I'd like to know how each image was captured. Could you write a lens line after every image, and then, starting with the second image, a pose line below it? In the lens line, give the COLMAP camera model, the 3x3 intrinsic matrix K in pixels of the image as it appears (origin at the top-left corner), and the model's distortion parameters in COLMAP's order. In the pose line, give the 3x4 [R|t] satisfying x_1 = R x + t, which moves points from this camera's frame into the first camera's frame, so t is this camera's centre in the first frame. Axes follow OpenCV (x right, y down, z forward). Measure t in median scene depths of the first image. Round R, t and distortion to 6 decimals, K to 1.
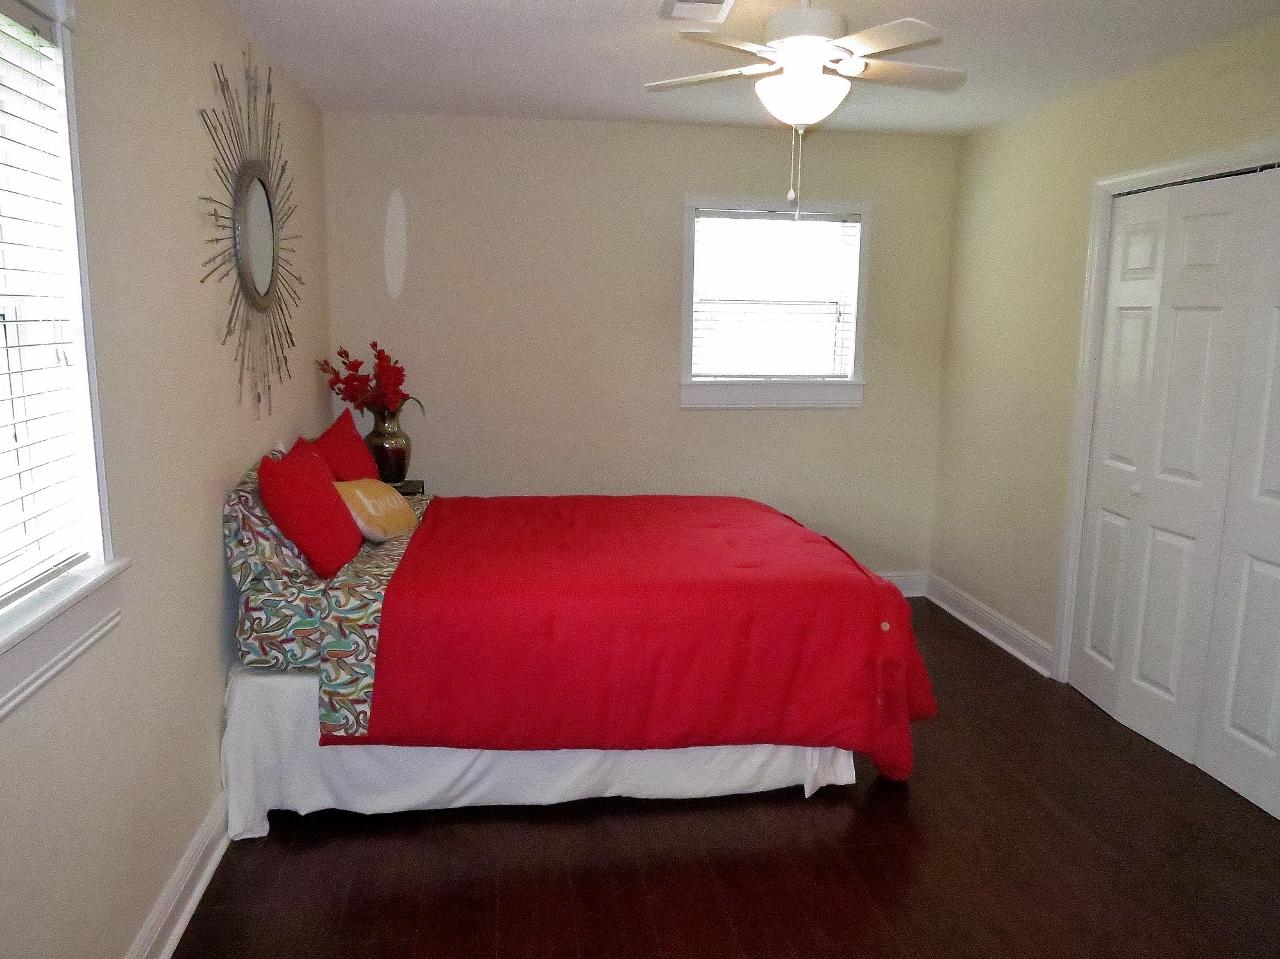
lens RADIAL K [[918.4, 0, 640.0], [0, 918.4, 479.5], [0, 0, 1]] dist [-0.043946, 0.003555]
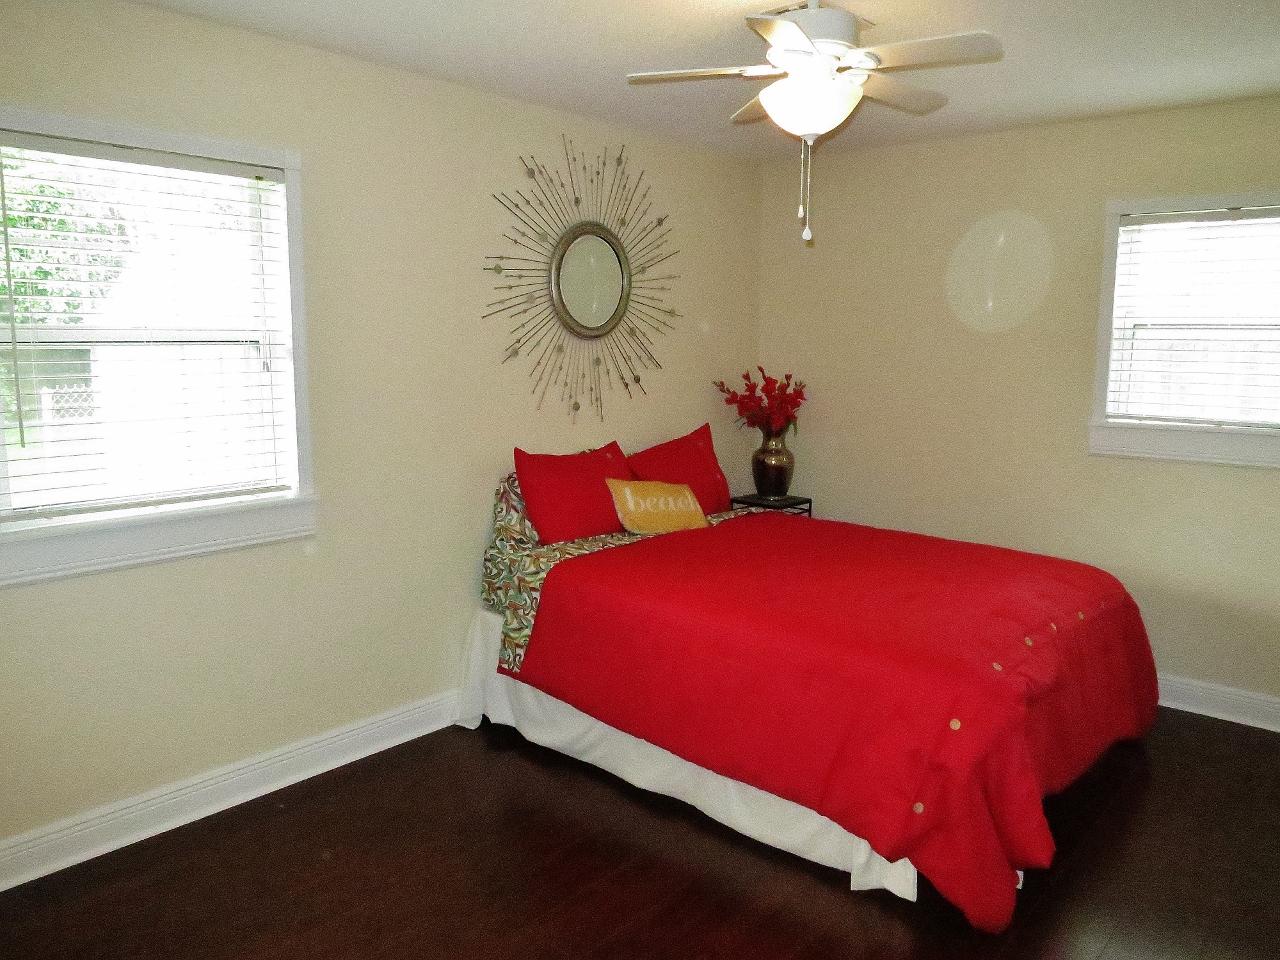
lens RADIAL K [[918.4, 0, 640.0], [0, 918.4, 480.0], [0, 0, 1]] dist [-0.043946, 0.003555]
pose [[0.652269, 0.108671, -0.750157, 0.697593], [-0.131021, 0.990937, 0.029628, -0.042611], [0.746578, 0.078961, 0.660595, 0.254566]]
